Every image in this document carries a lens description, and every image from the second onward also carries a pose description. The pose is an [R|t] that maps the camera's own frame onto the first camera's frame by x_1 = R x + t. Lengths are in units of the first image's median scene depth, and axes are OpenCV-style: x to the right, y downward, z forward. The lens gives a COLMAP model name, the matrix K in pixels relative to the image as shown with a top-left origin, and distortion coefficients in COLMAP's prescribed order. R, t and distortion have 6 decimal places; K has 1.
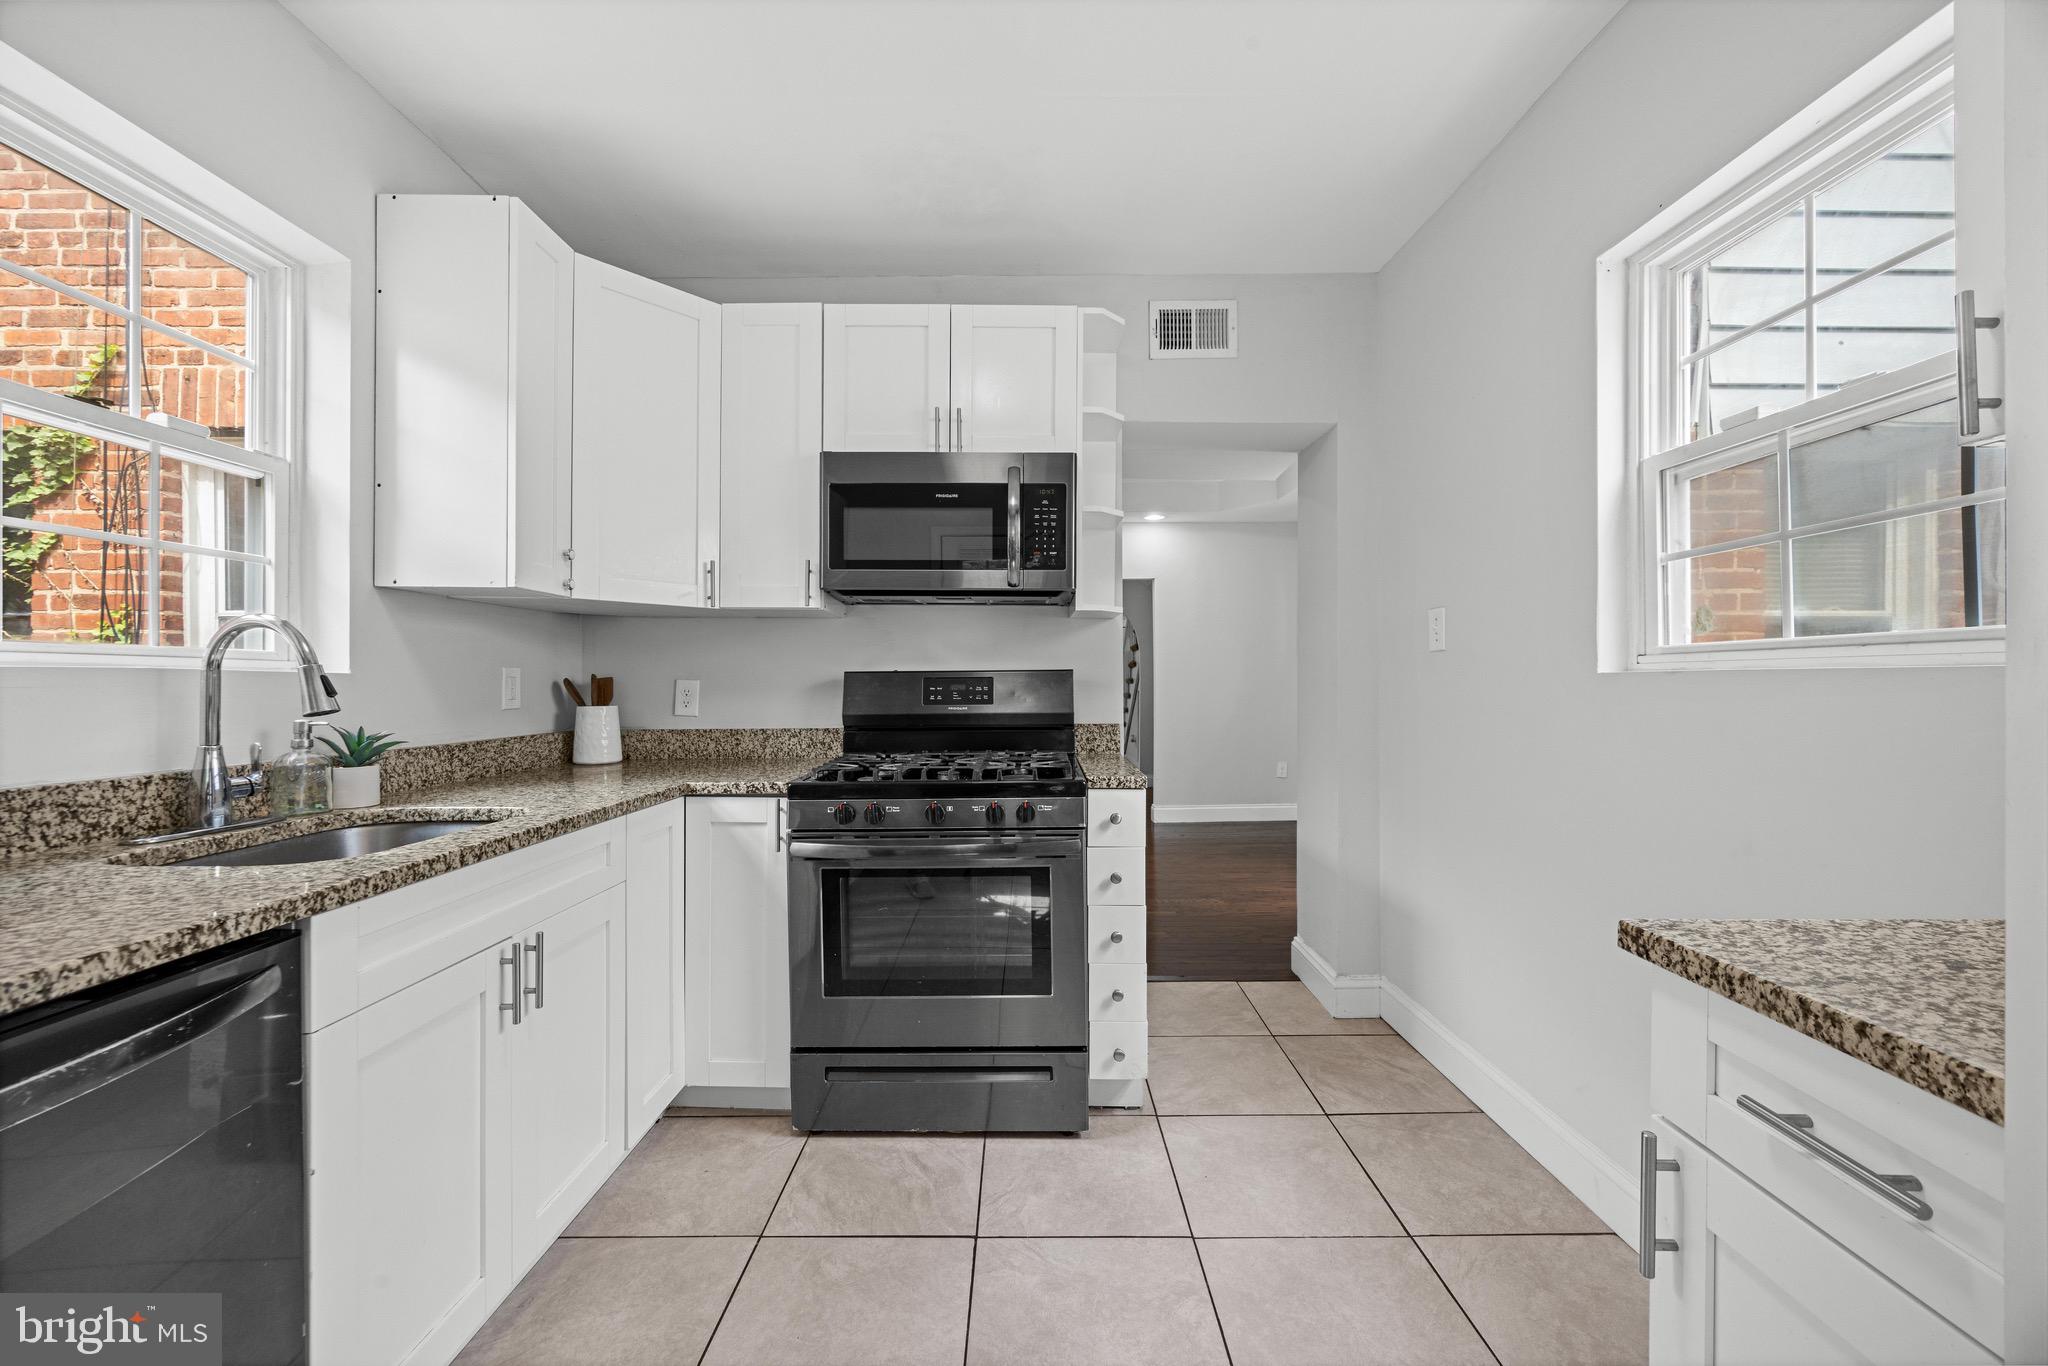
lens RADIAL K [[780.8, 0, 1022.6], [0, 780.8, 683.8], [0, 0, 1]] dist [0.000191, -0.000161]
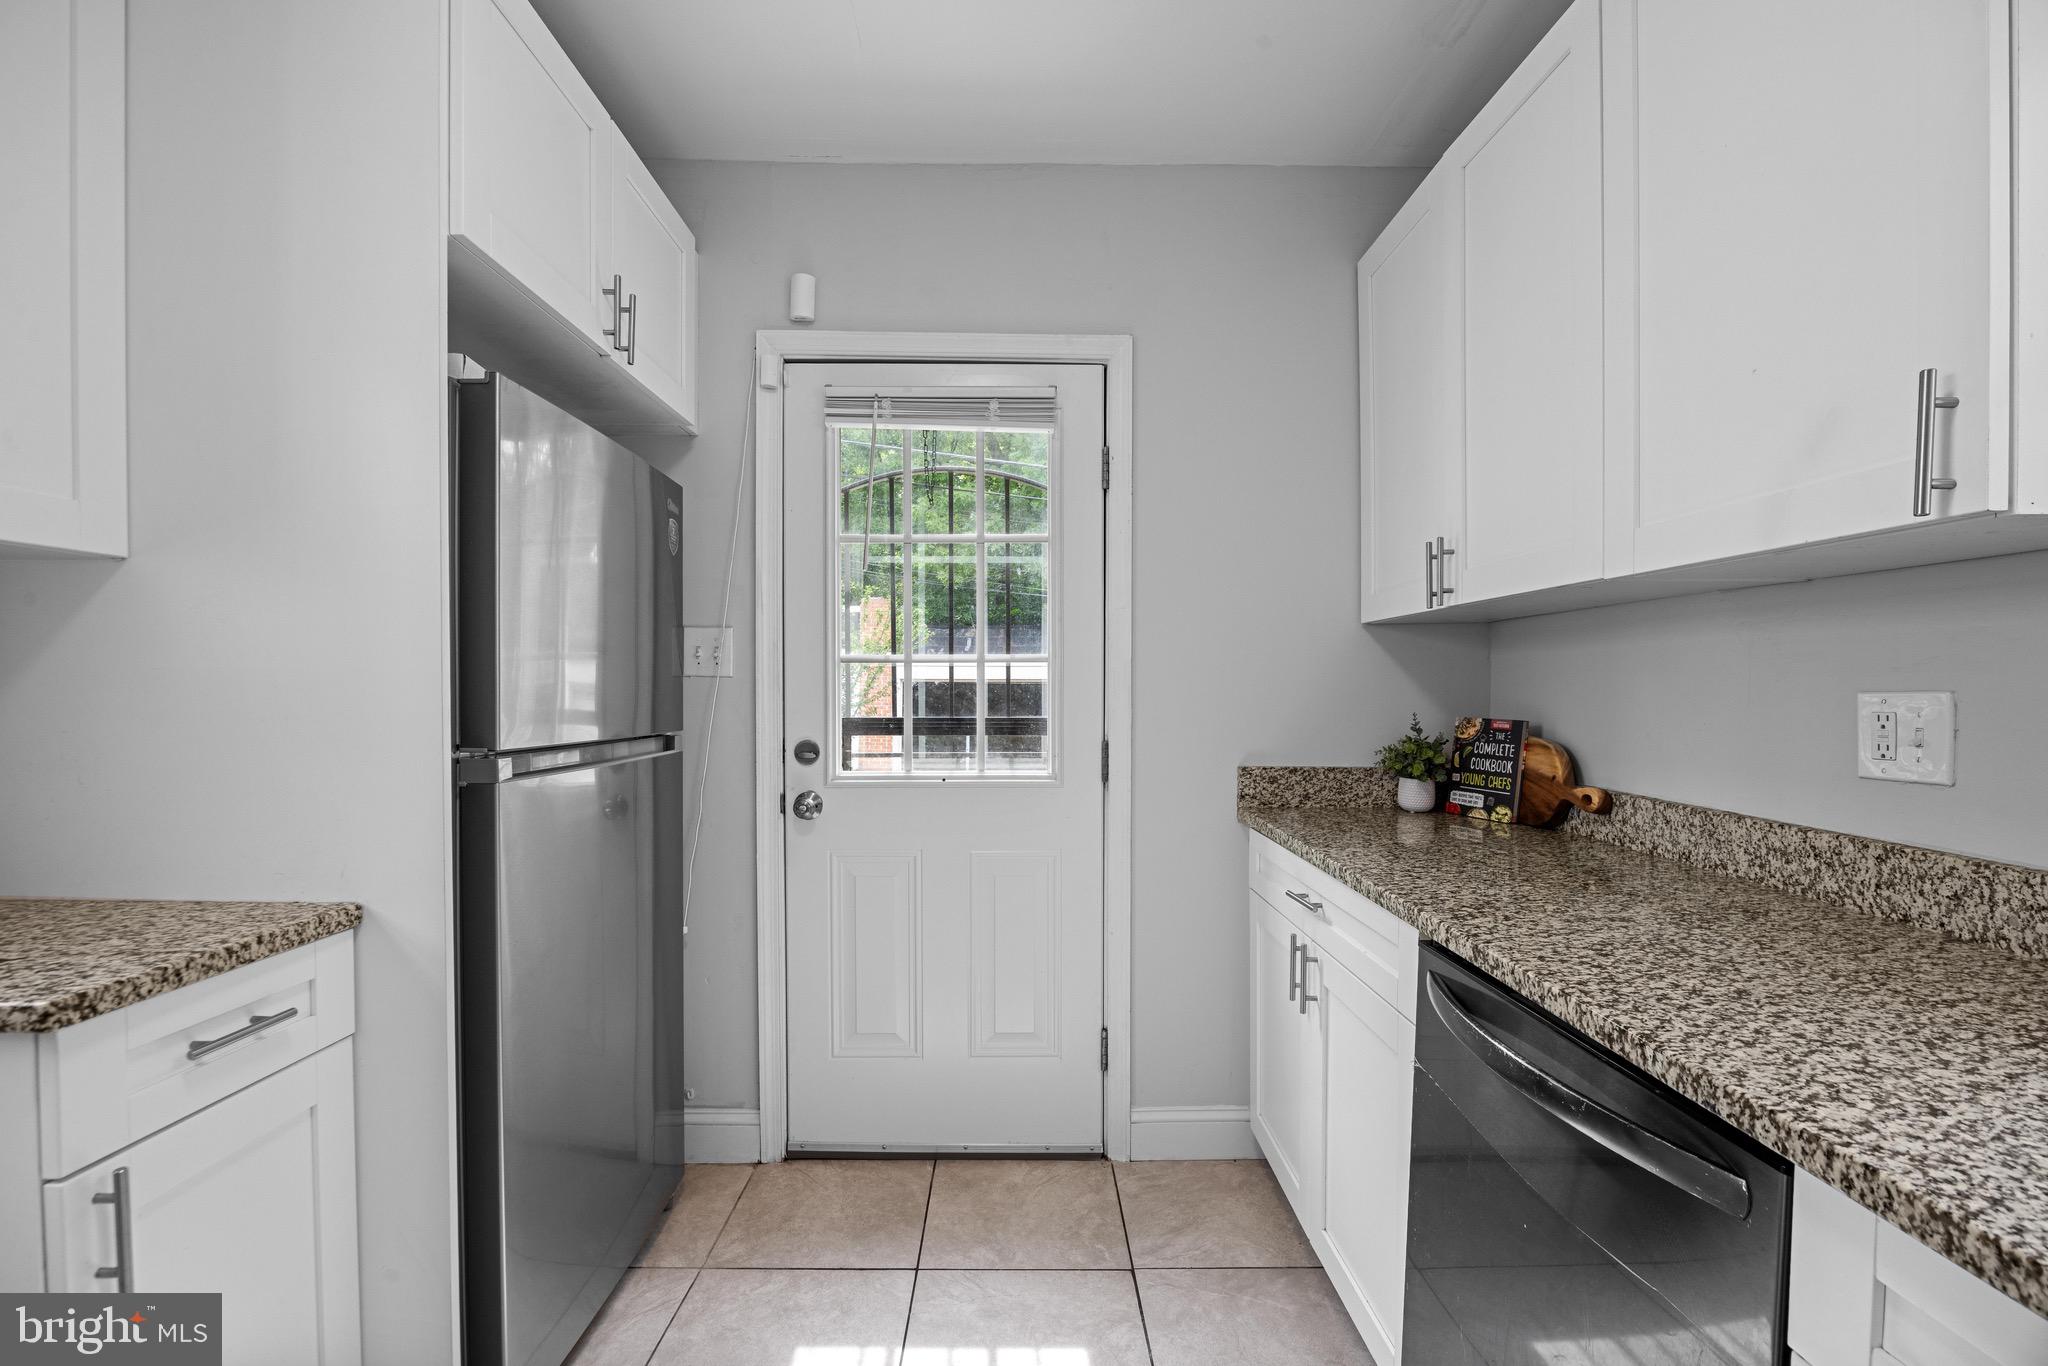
lens RADIAL K [[878.9, 0, 1021.5], [0, 878.9, 705.0], [0, 0, 1]] dist [-0.017258, 0.002215]
pose [[-0.999856, -0.000830, -0.016936, -0.151326], [-0.001228, 0.999723, 0.023500, -0.031540], [0.016912, 0.023518, -0.999580, 0.817335]]
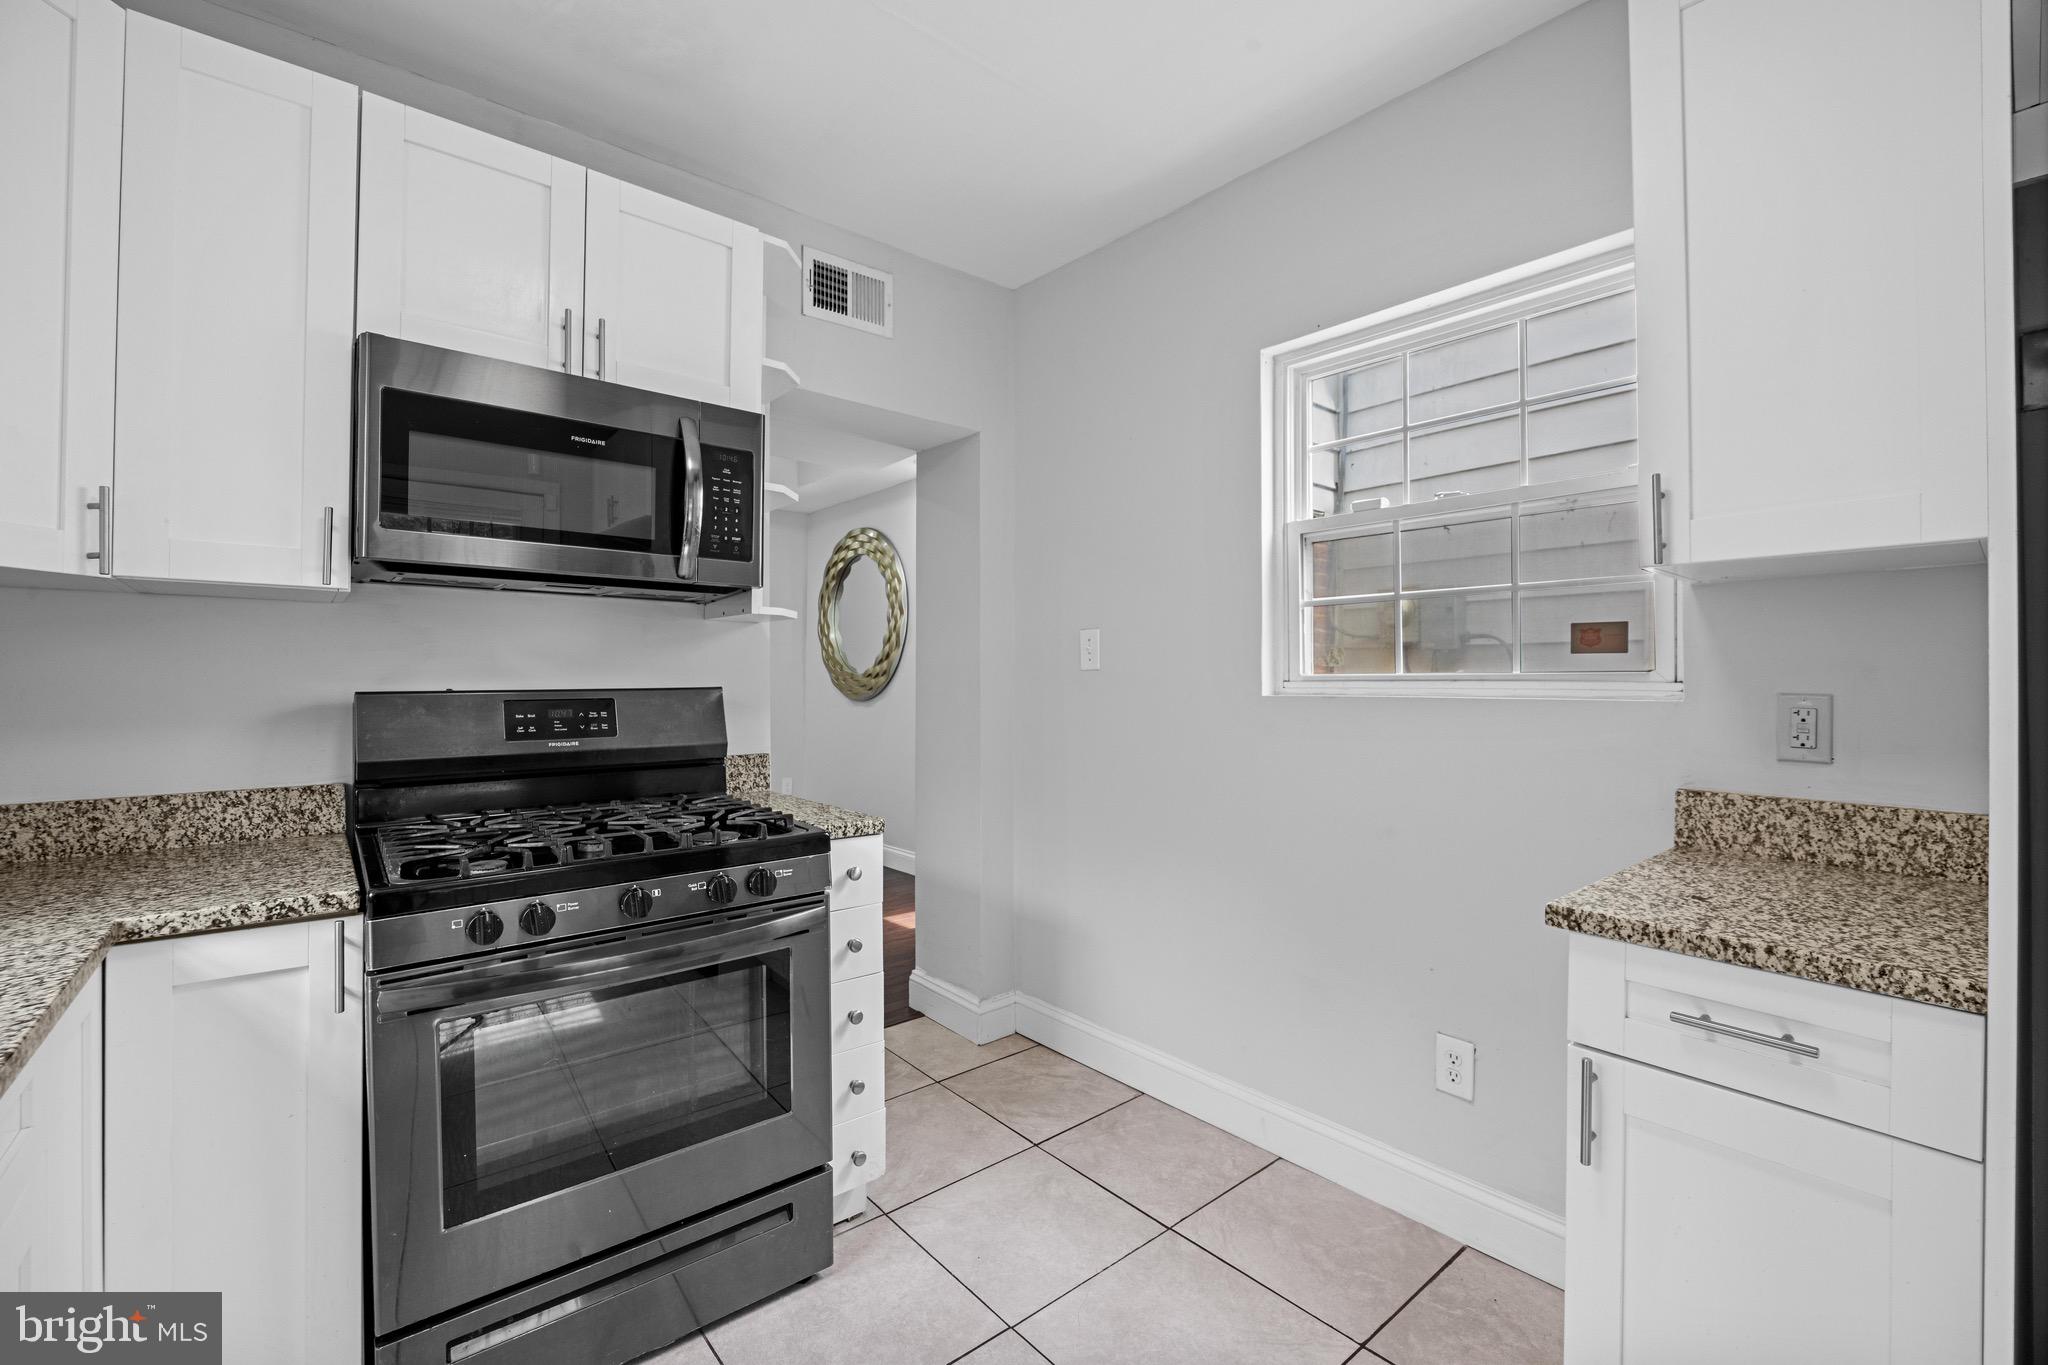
lens RADIAL K [[878.9, 0, 1017.6], [0, 878.9, 676.2], [0, 0, 1]] dist [-0.017258, 0.002215]
pose [[0.762230, 0.003170, 0.647299, -0.349911], [0.000722, 0.999983, -0.005747, -0.030206], [-0.647306, 0.004848, 0.762214, 0.182150]]
